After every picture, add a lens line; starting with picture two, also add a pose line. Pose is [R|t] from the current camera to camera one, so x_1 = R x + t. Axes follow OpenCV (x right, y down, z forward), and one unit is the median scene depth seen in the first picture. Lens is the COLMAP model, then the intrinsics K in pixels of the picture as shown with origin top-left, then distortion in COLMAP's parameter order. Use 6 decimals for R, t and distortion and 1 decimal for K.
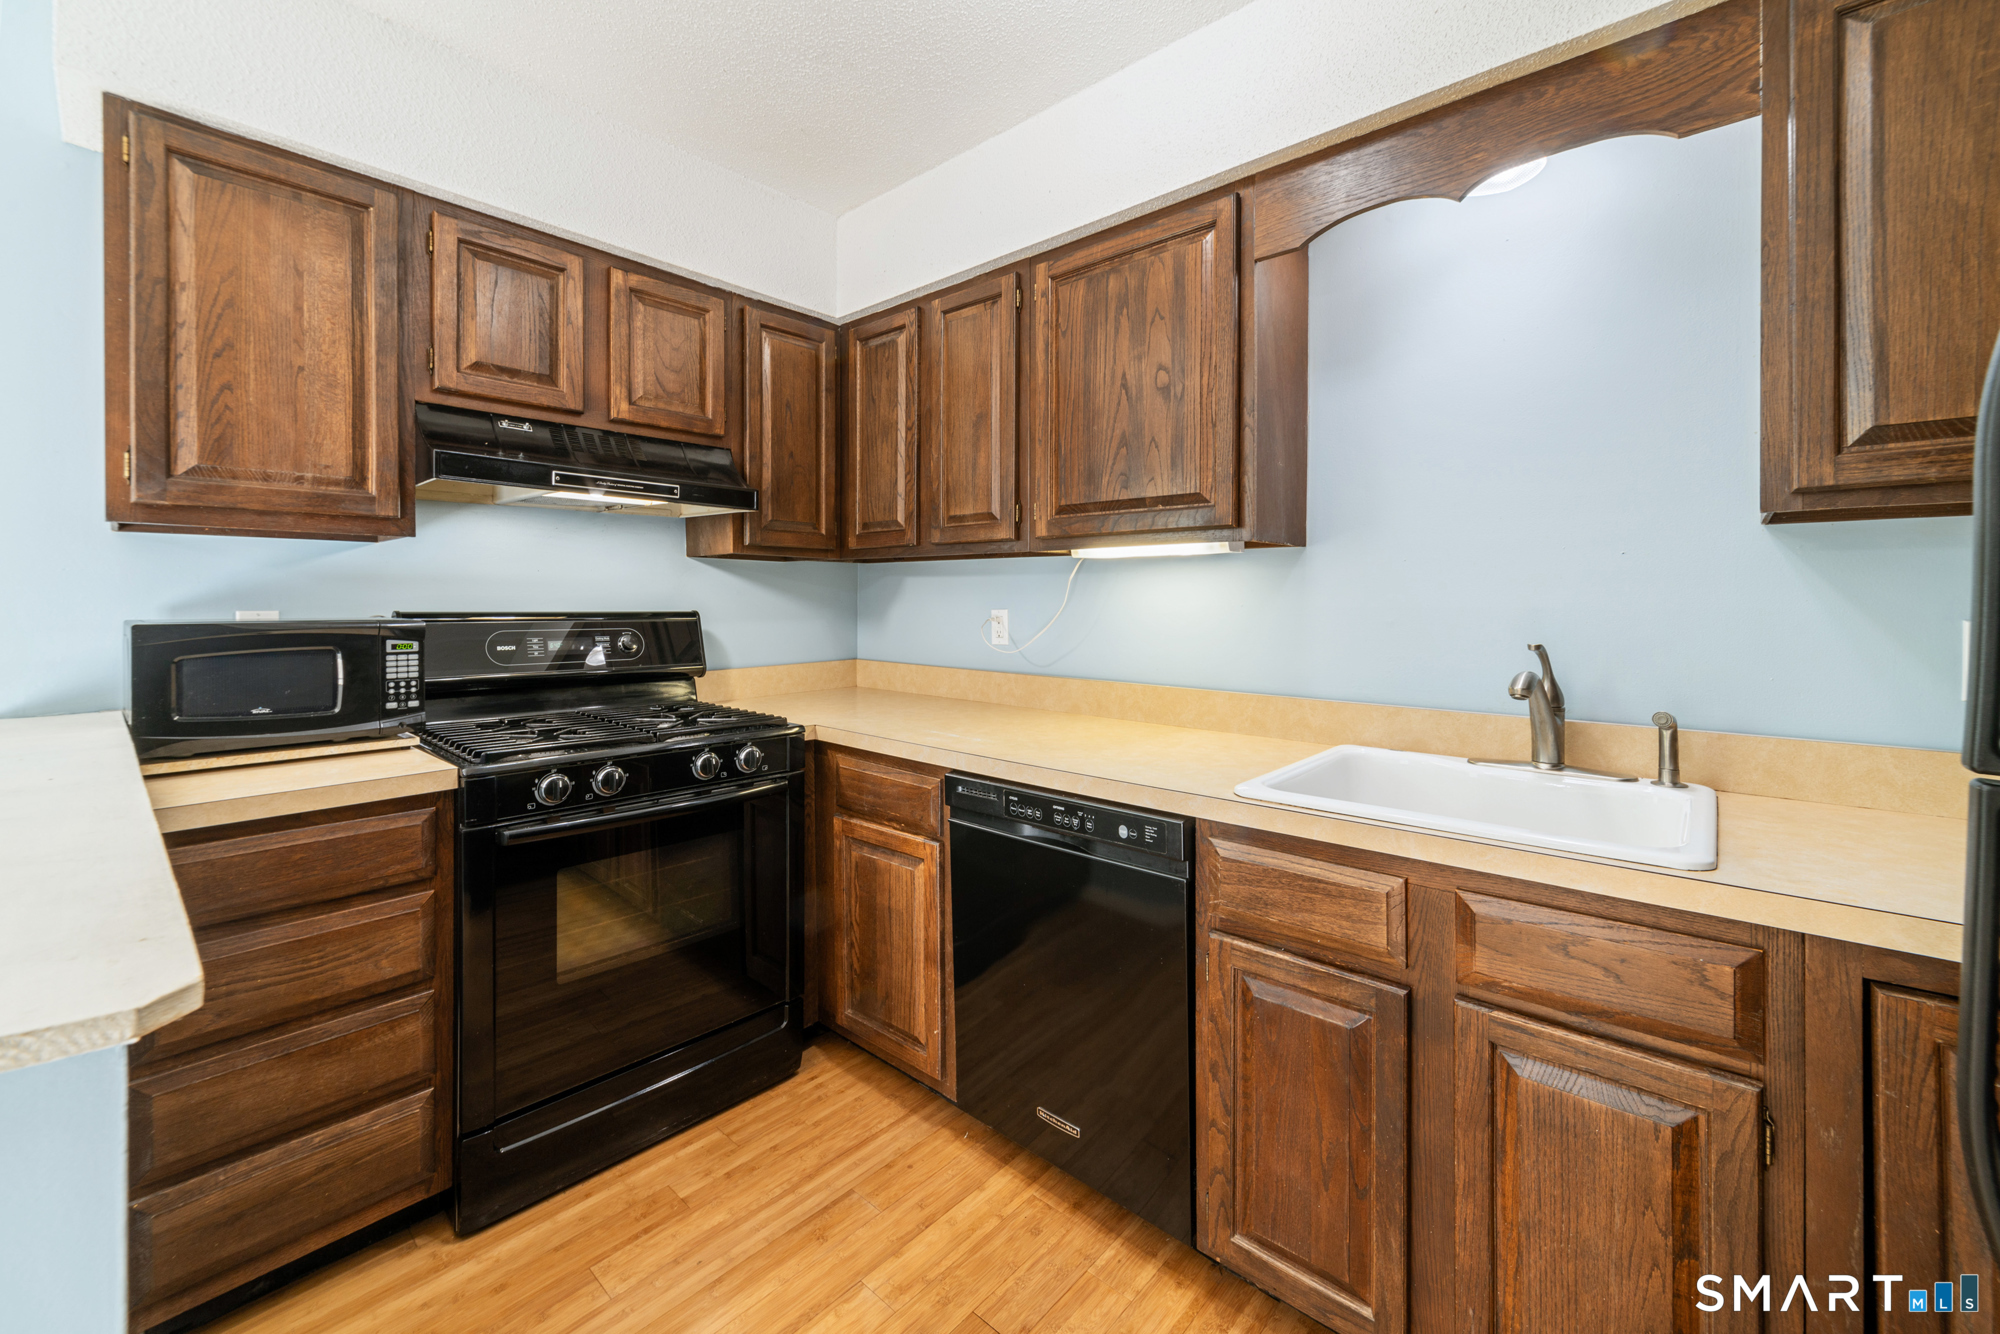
lens RADIAL K [[804.2, 0, 1009.1], [0, 804.2, 603.2], [0, 0, 1]] dist [-0.000653, 0.000406]
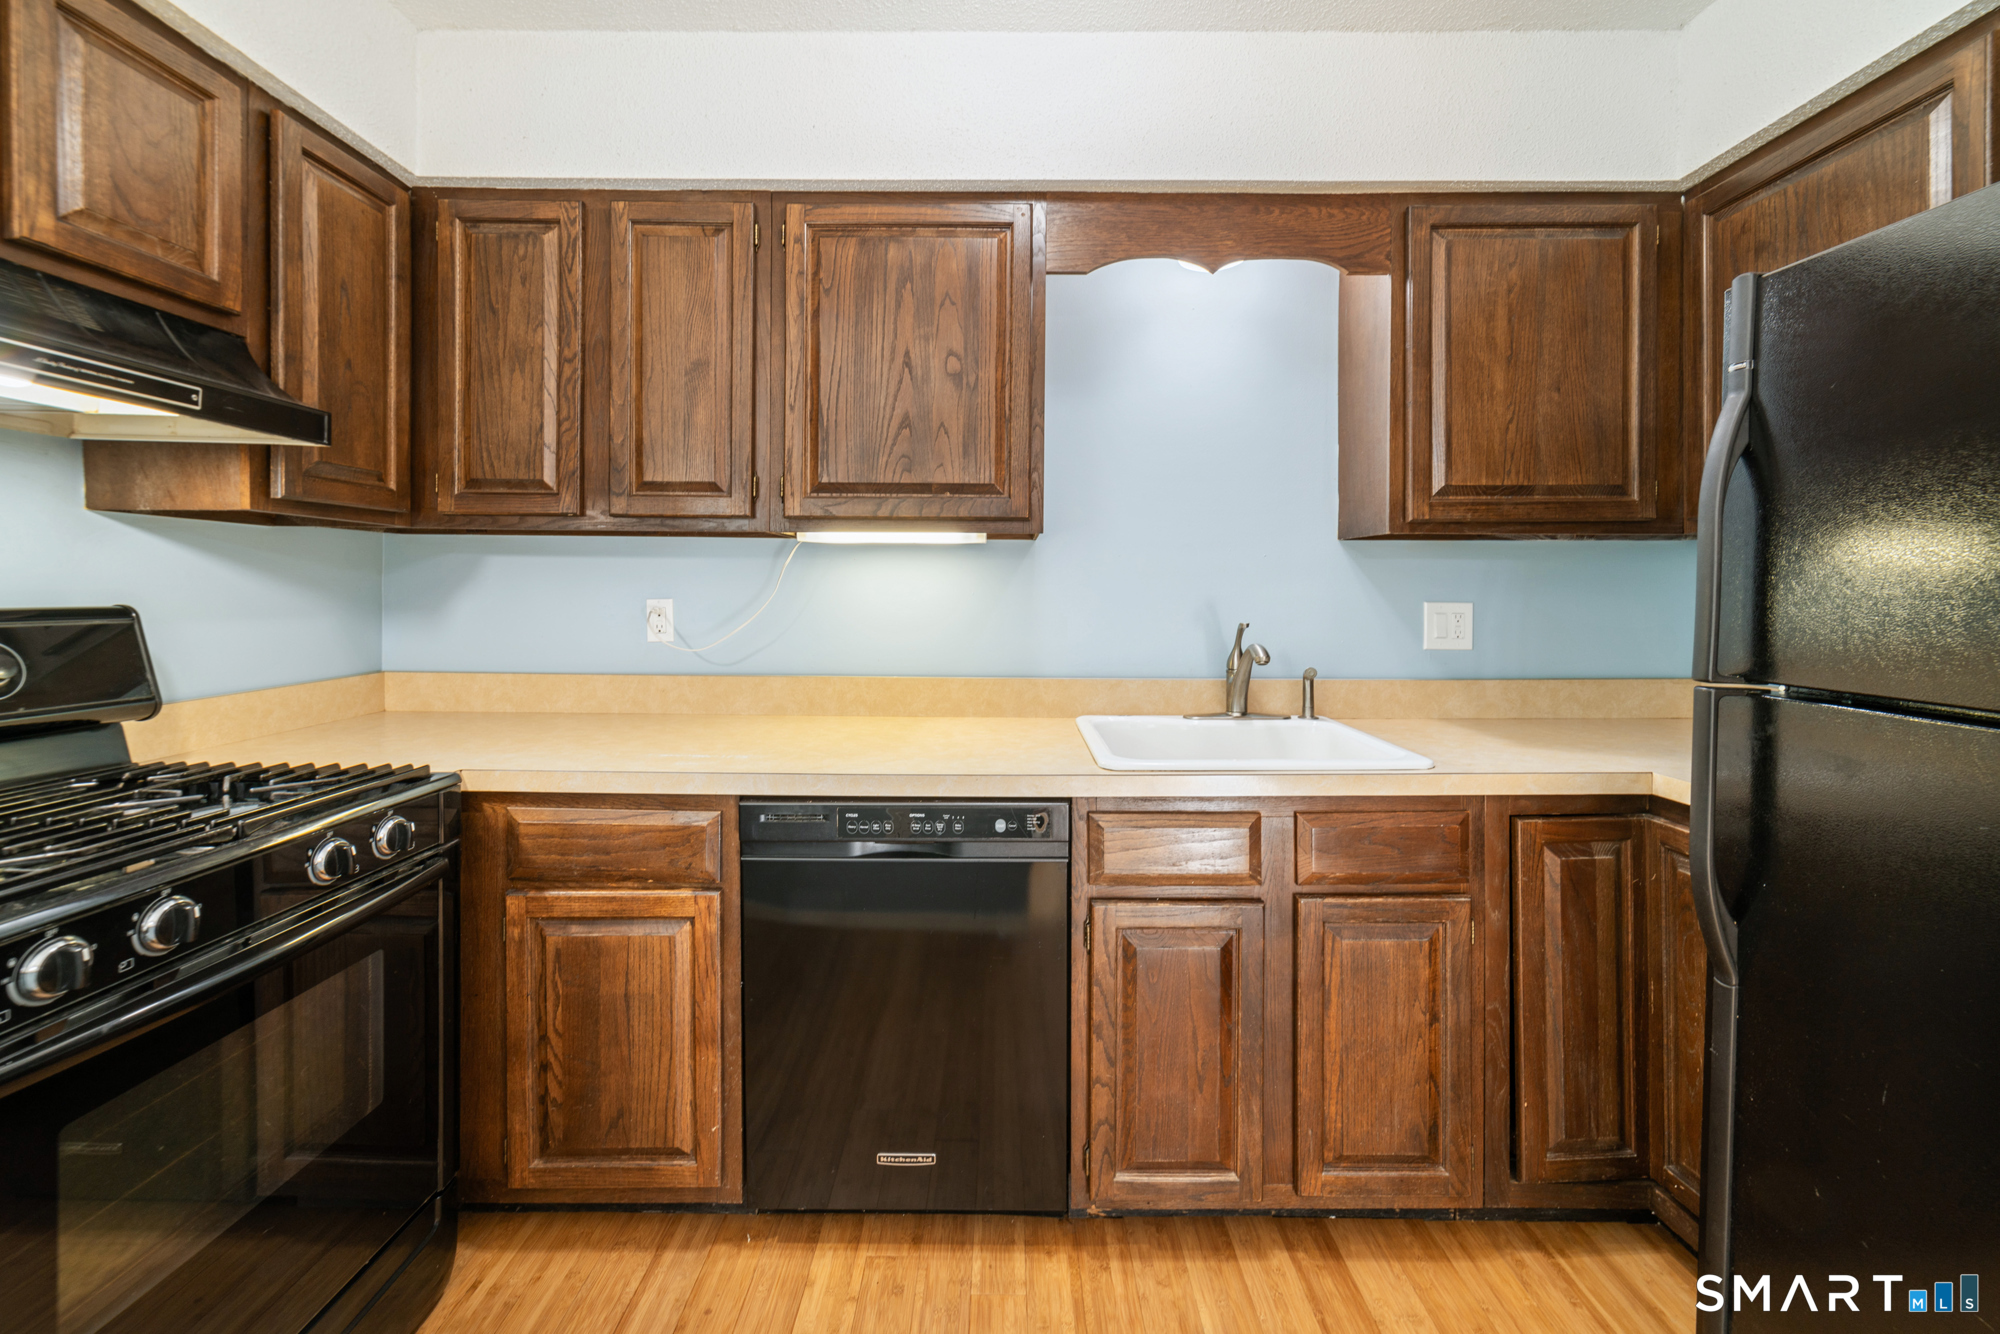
lens RADIAL K [[800.2, 0, 1005.6], [0, 800.2, 590.8], [0, 0, 1]] dist [-0.000236, 0.000236]
pose [[0.748794, -0.000760, 0.662803, -0.380032], [-0.000261, 0.999999, 0.001441, -0.002599], [-0.662803, -0.001252, 0.748793, 0.202016]]
